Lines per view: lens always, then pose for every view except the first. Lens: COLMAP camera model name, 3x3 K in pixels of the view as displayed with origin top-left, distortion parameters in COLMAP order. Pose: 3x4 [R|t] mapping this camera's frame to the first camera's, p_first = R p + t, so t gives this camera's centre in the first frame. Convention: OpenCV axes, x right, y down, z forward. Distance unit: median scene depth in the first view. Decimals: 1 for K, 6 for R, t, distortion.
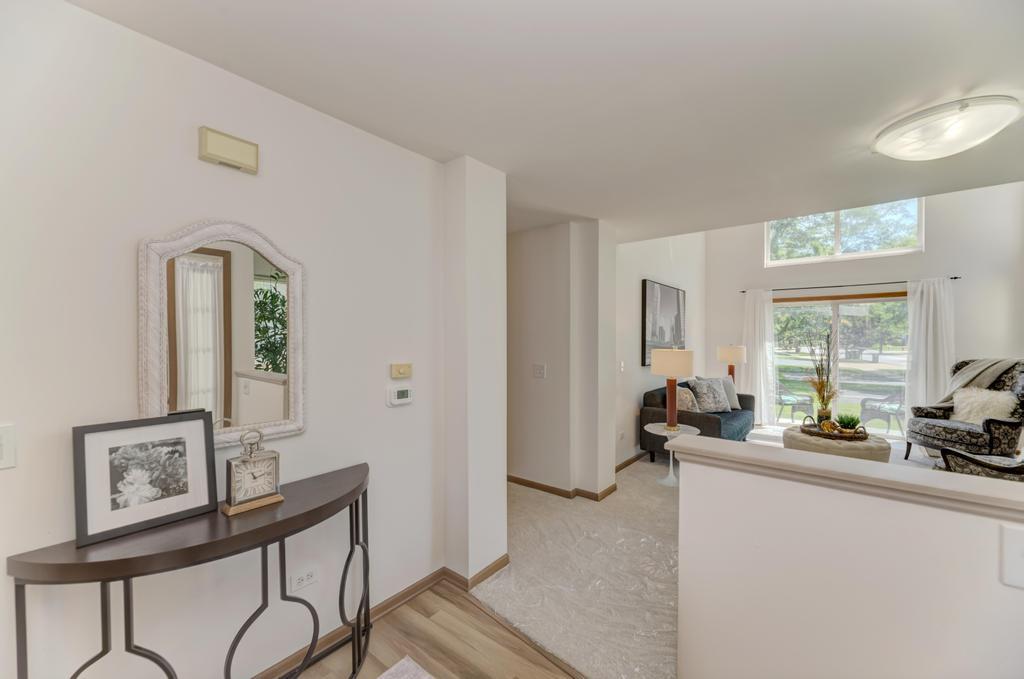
lens RADIAL K [[408.4, 0, 510.6], [0, 408.4, 343.7], [0, 0, 1]] dist [0.004082, -0.002967]
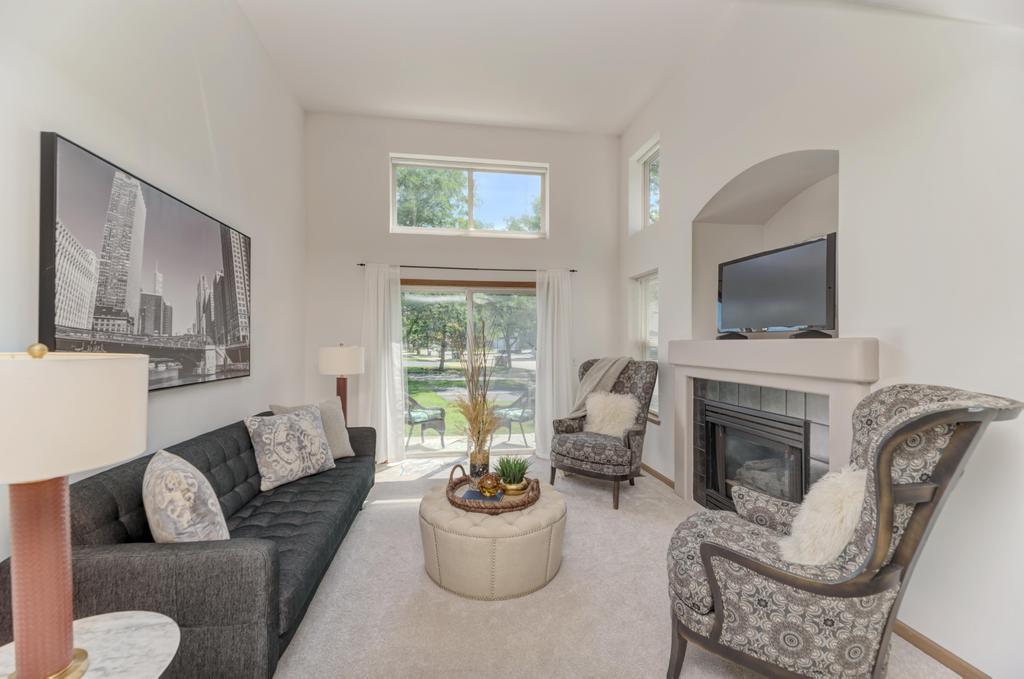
lens RADIAL K [[408.4, 0, 510.6], [0, 408.4, 343.7], [0, 0, 1]] dist [0.004082, -0.002967]
pose [[0.670910, 0.001012, 0.741539, 0.340893], [0.006234, 0.999956, -0.007005, 0.009918], [-0.741513, 0.009323, 0.670874, 0.536351]]
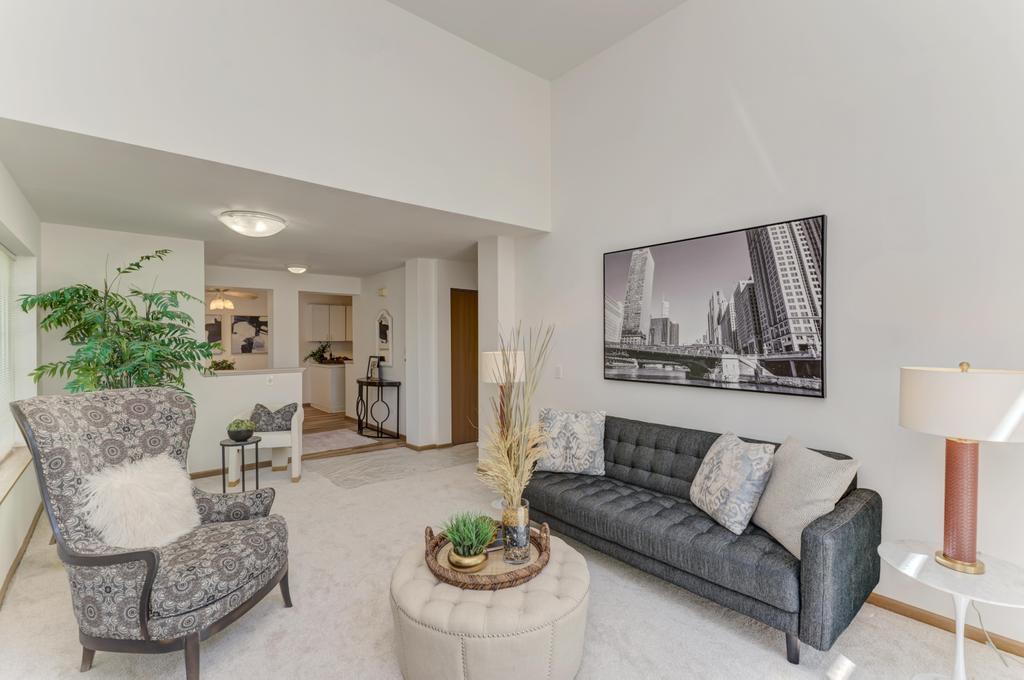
lens RADIAL K [[459.6, 0, 512.0], [0, 459.6, 340.0], [0, 0, 1]] dist [0.002384, 0.000301]
pose [[-0.184198, 0.004310, -0.982880, 1.150882], [-0.009639, 0.999934, 0.006191, -0.015018], [0.982842, 0.010614, -0.184144, 1.010760]]
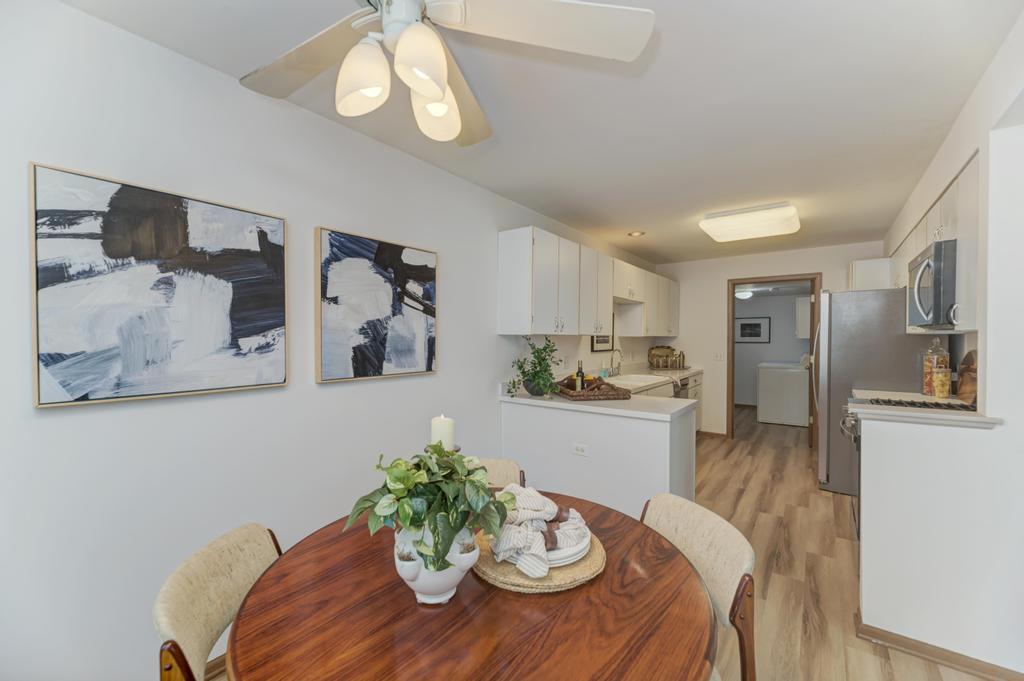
lens RADIAL K [[408.4, 0, 510.6], [0, 408.4, 344.7], [0, 0, 1]] dist [0.004082, -0.002967]
pose [[0.024565, 0.017189, -0.999550, -0.059253], [-0.011558, 0.999790, 0.016909, 0.016377], [0.999631, 0.011138, 0.024759, -0.272619]]
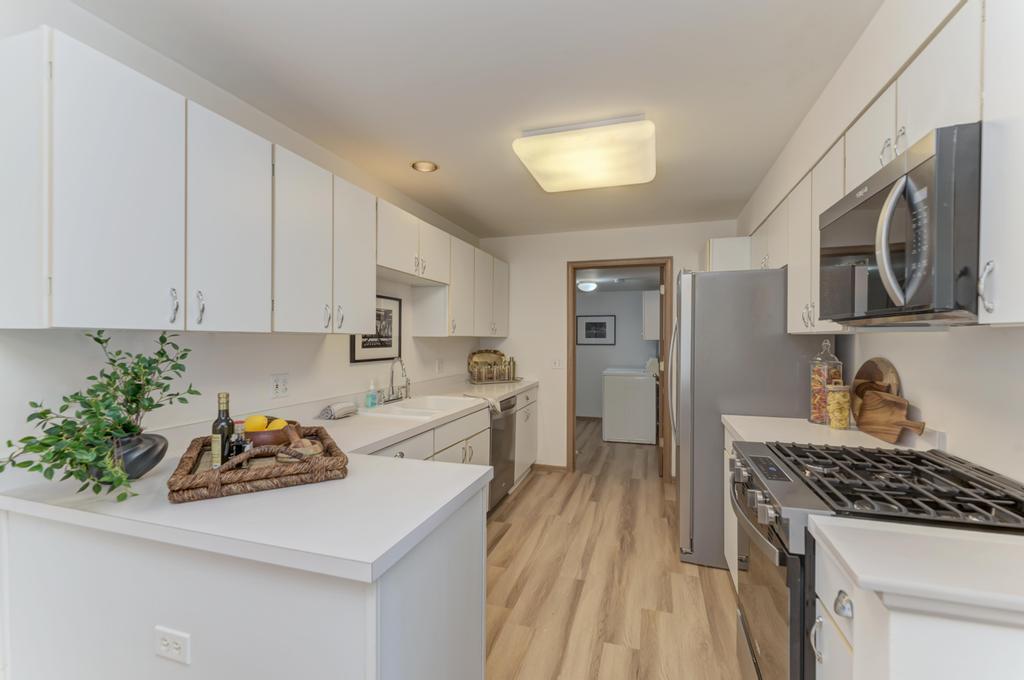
lens RADIAL K [[441.4, 0, 511.8], [0, 441.4, 341.7], [0, 0, 1]] dist [0.002750, 0.000571]
pose [[0.354100, 0.007993, -0.935173, -0.362030], [-0.014425, 0.999891, 0.003085, 0.014231], [0.935096, 0.012397, 0.354177, -0.074484]]
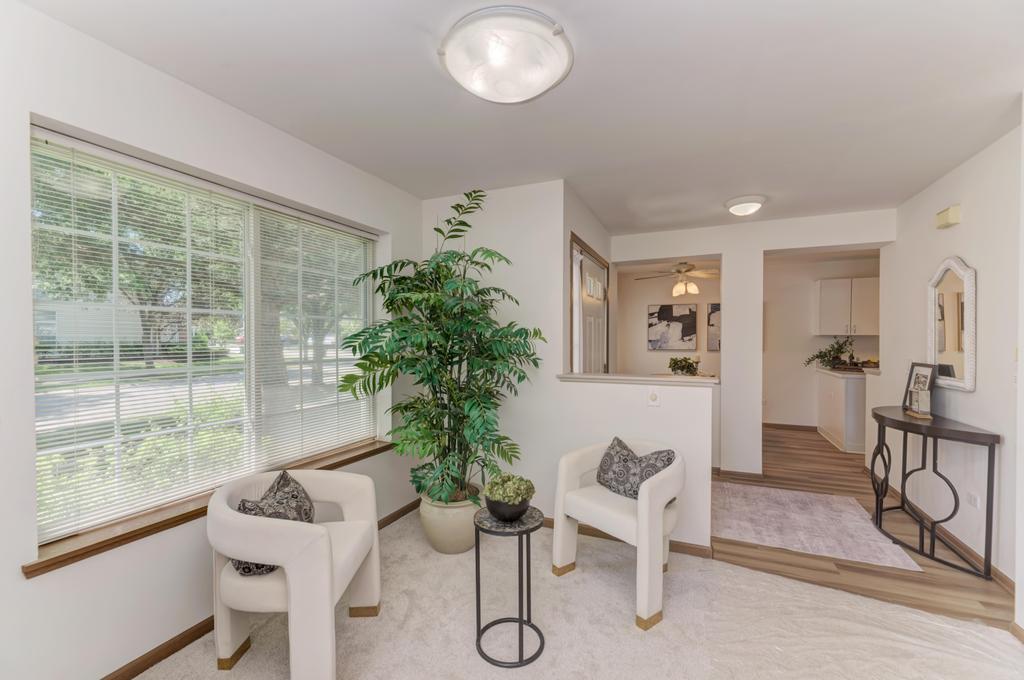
lens RADIAL K [[427.6, 0, 512.3], [0, 427.6, 342.4], [0, 0, 1]] dist [0.000718, 0.000049]
pose [[-0.965727, 0.003125, -0.259540, 0.519224], [-0.002467, 0.999772, 0.021215, 0.007749], [0.259547, 0.021128, -0.965499, 0.751545]]
